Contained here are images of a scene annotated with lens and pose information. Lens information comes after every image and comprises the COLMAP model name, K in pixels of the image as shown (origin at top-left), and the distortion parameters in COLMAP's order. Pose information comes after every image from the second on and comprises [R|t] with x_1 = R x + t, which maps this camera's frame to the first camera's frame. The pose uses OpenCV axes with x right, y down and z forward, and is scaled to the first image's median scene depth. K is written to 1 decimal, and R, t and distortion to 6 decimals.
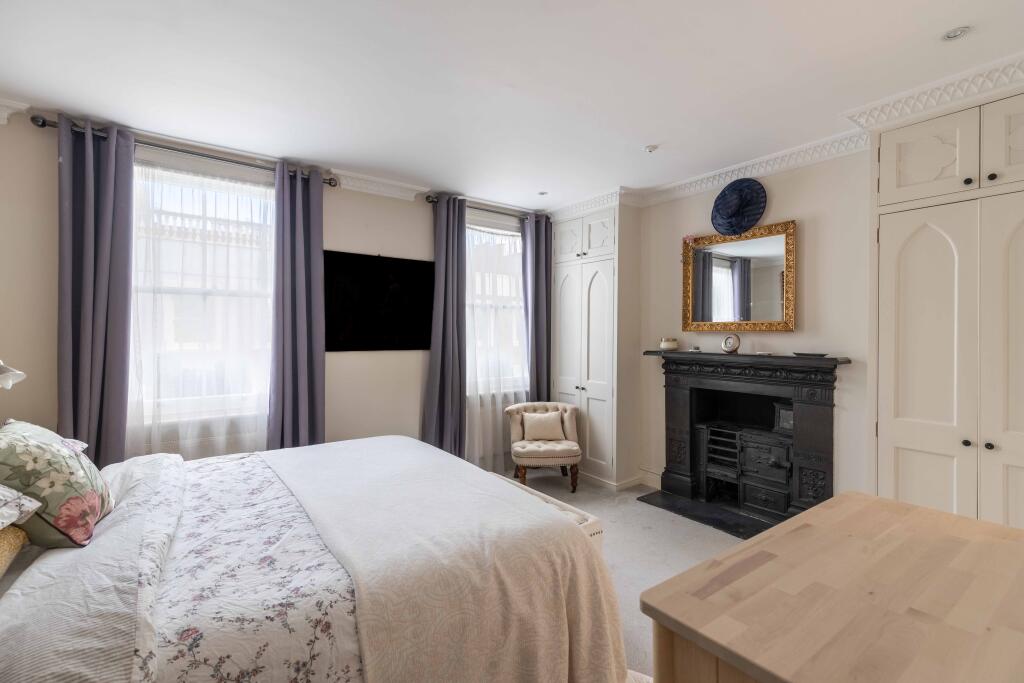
lens RADIAL K [[470.7, 0, 516.6], [0, 470.7, 333.8], [0, 0, 1]] dist [-0.001872, 0.000332]
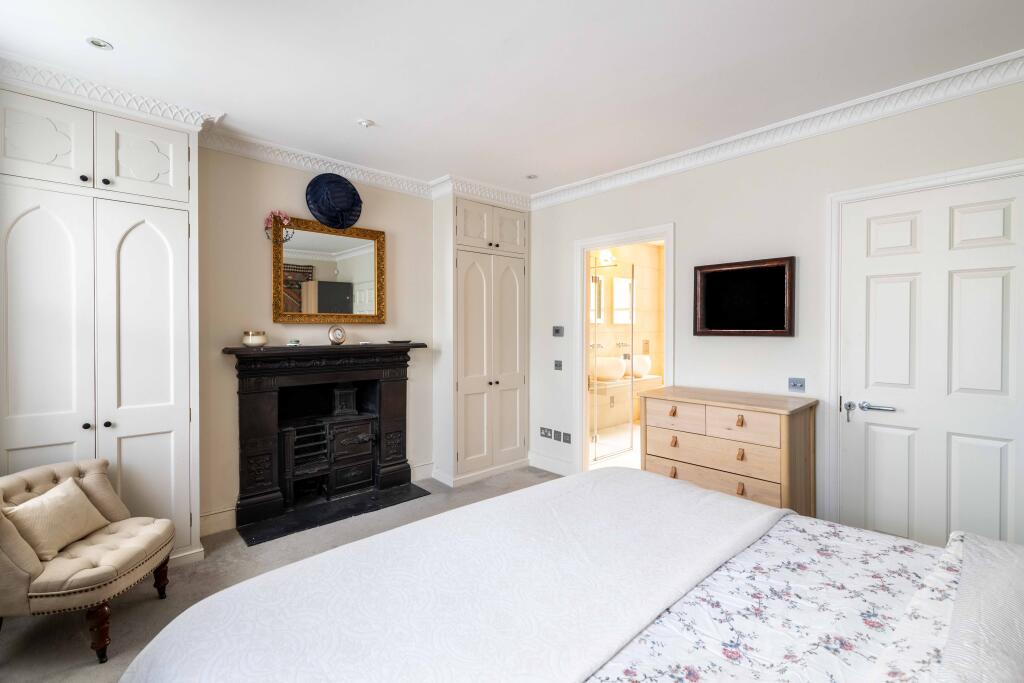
lens RADIAL K [[470.7, 0, 516.6], [0, 470.7, 333.8], [0, 0, 1]] dist [-0.001872, 0.000332]
pose [[-0.137741, -0.019201, 0.990282, -0.572064], [-0.001005, 0.999814, 0.019246, -0.002071], [-0.990468, 0.001655, -0.137734, 0.717881]]
